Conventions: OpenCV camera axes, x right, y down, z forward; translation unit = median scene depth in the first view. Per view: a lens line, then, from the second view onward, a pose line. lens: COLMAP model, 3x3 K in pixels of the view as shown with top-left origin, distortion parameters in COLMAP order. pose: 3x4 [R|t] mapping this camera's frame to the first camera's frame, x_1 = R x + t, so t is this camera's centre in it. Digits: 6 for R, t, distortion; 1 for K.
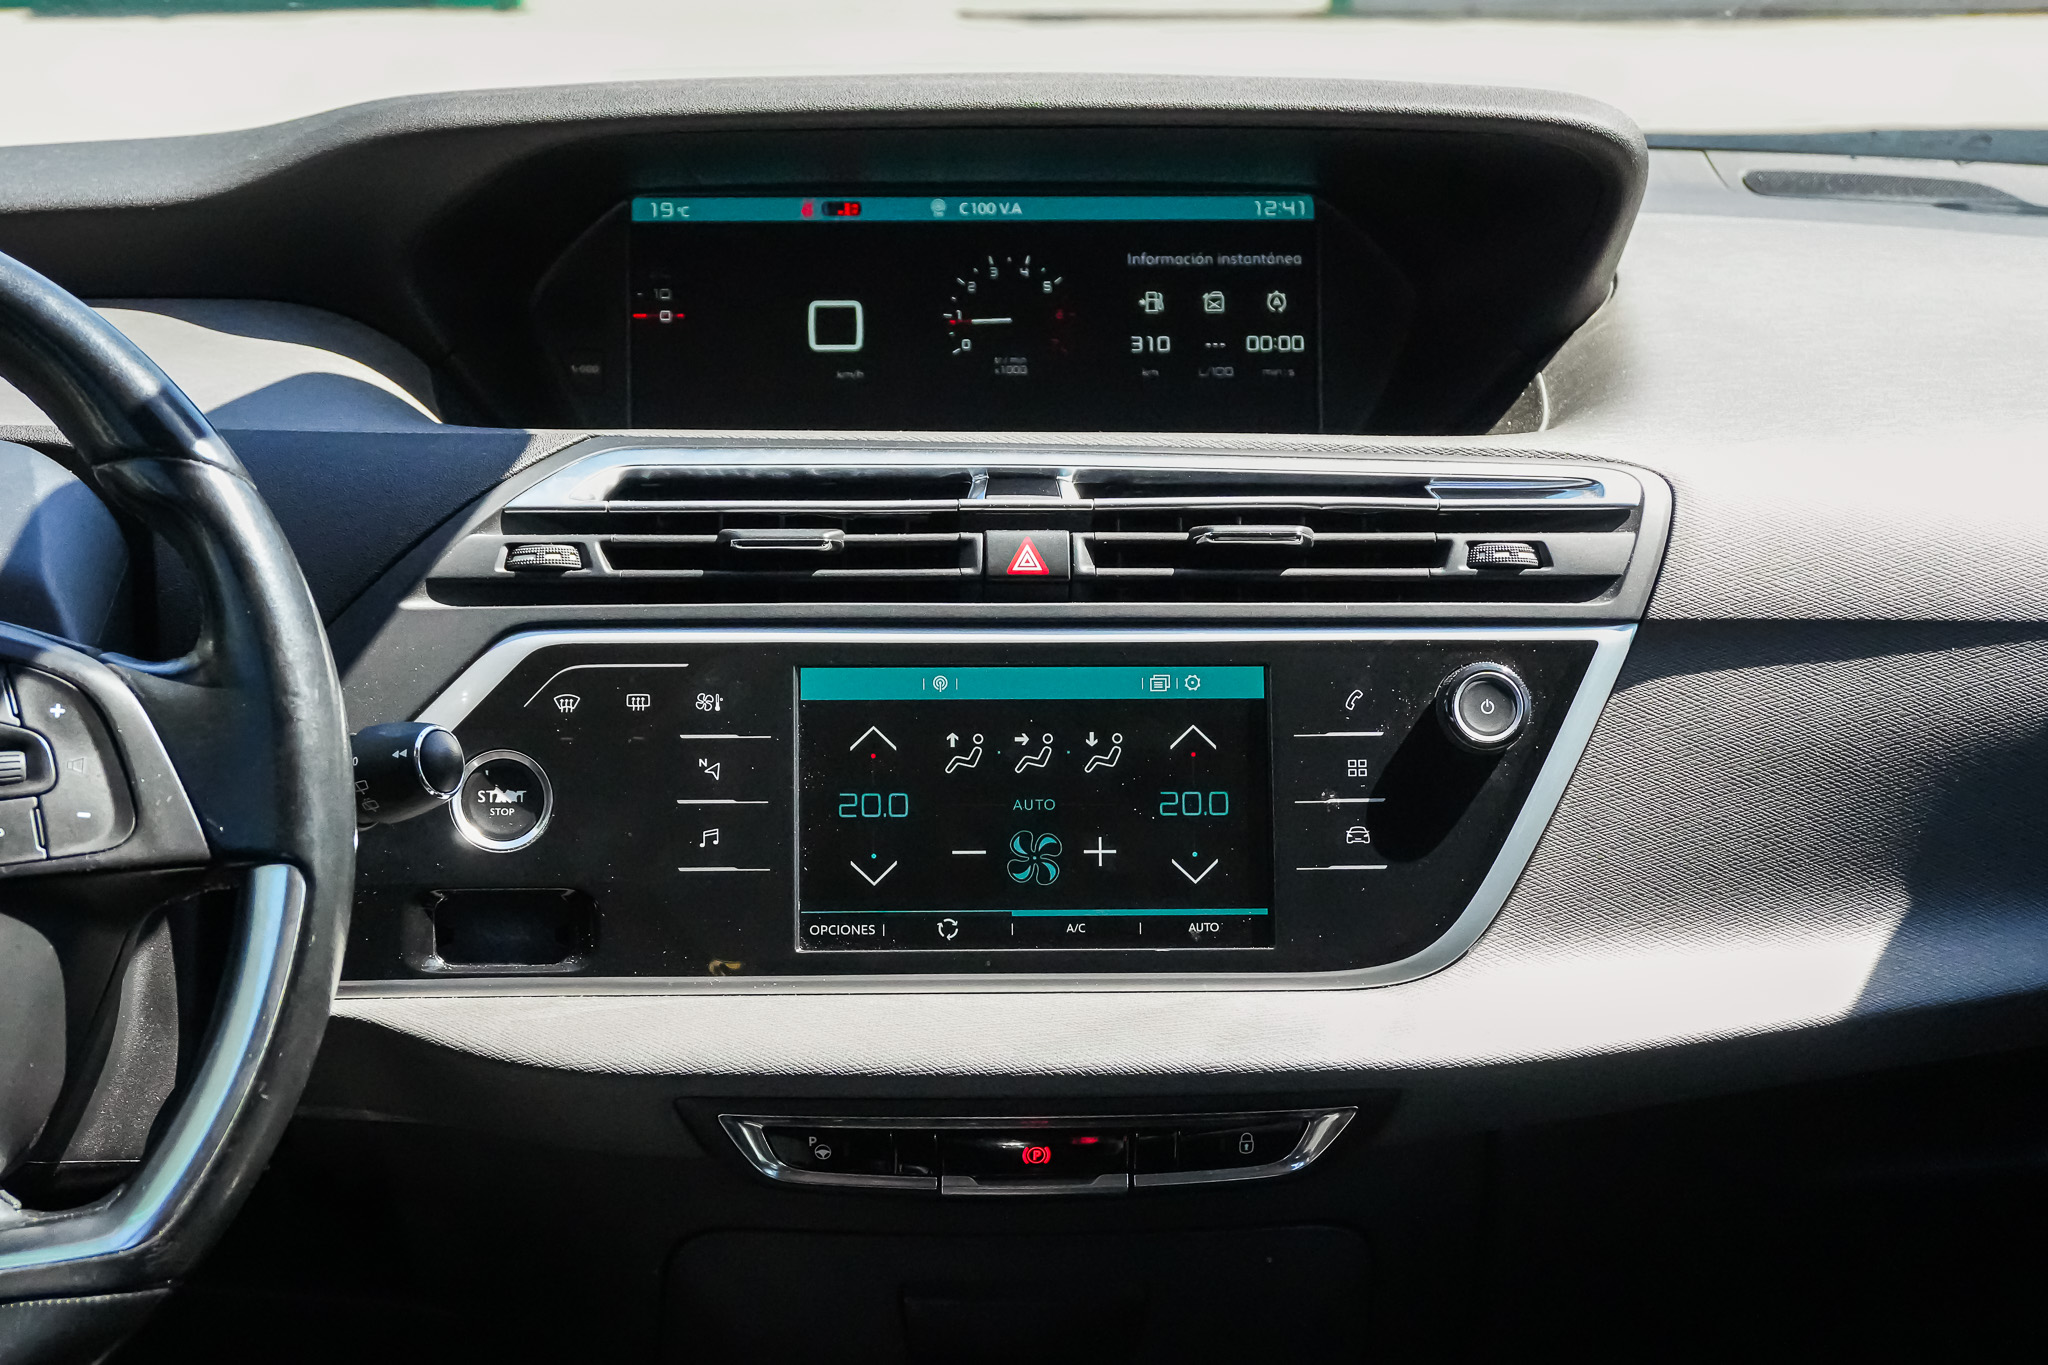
lens RADIAL K [[2713.3, 0, 806.5], [0, 2713.3, 687.4], [0, 0, 1]] dist [0.010355, 0.009235]
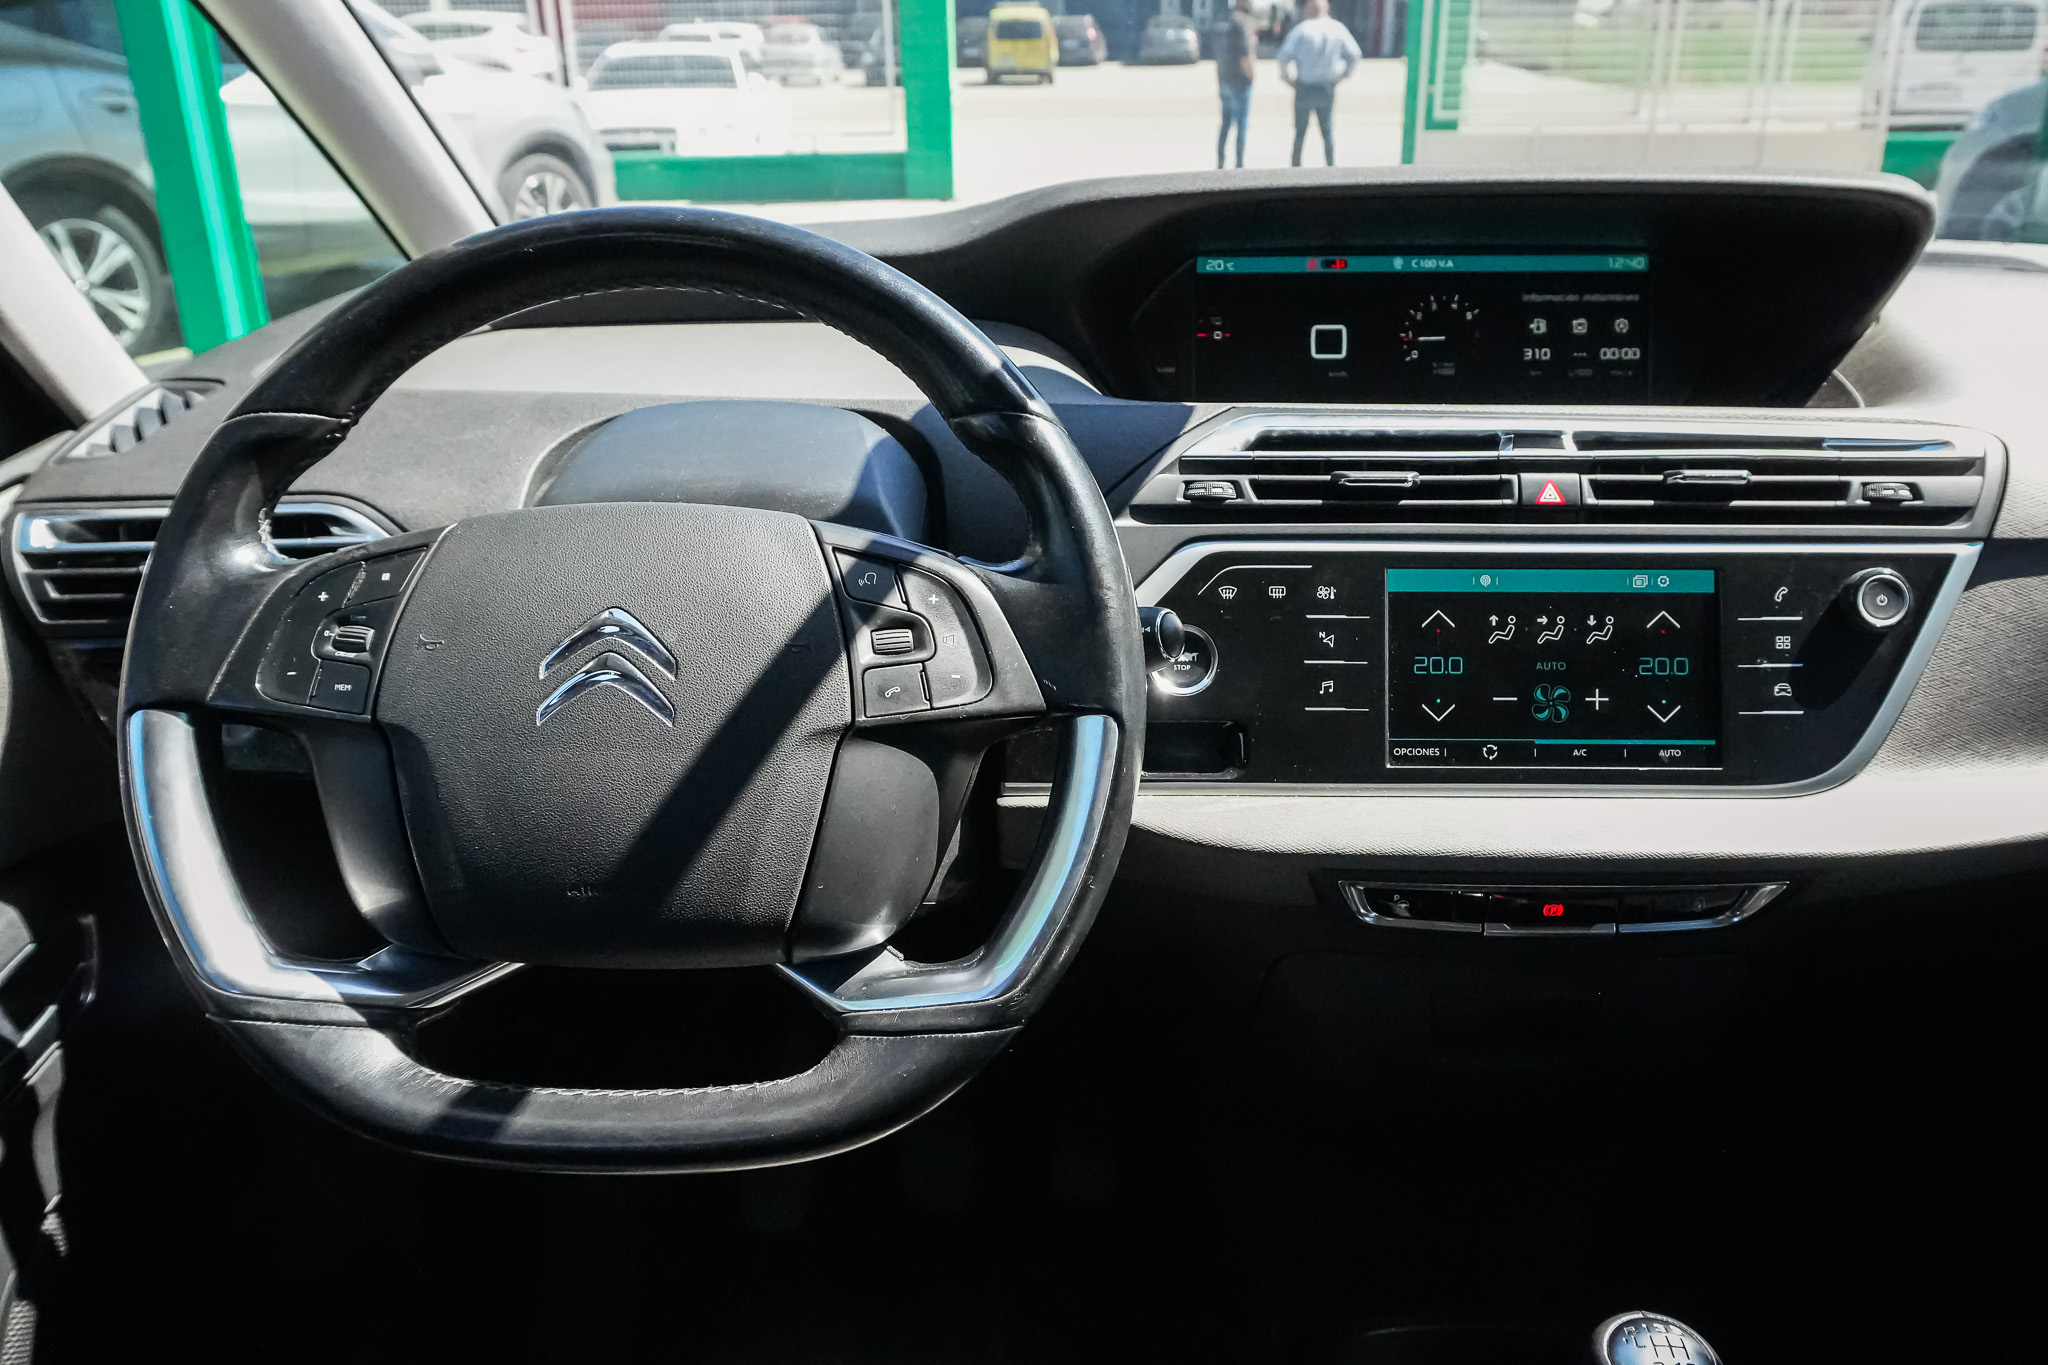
lens RADIAL K [[1461.1, 0, 1019.1], [0, 1461.1, 648.3], [0, 0, 1]] dist [0.003977, 0.000694]
pose [[0.998492, 0.010123, -0.053959, -0.154276], [-0.007289, 0.998596, 0.052475, -0.004431], [0.054414, -0.052002, 0.997163, 0.217225]]
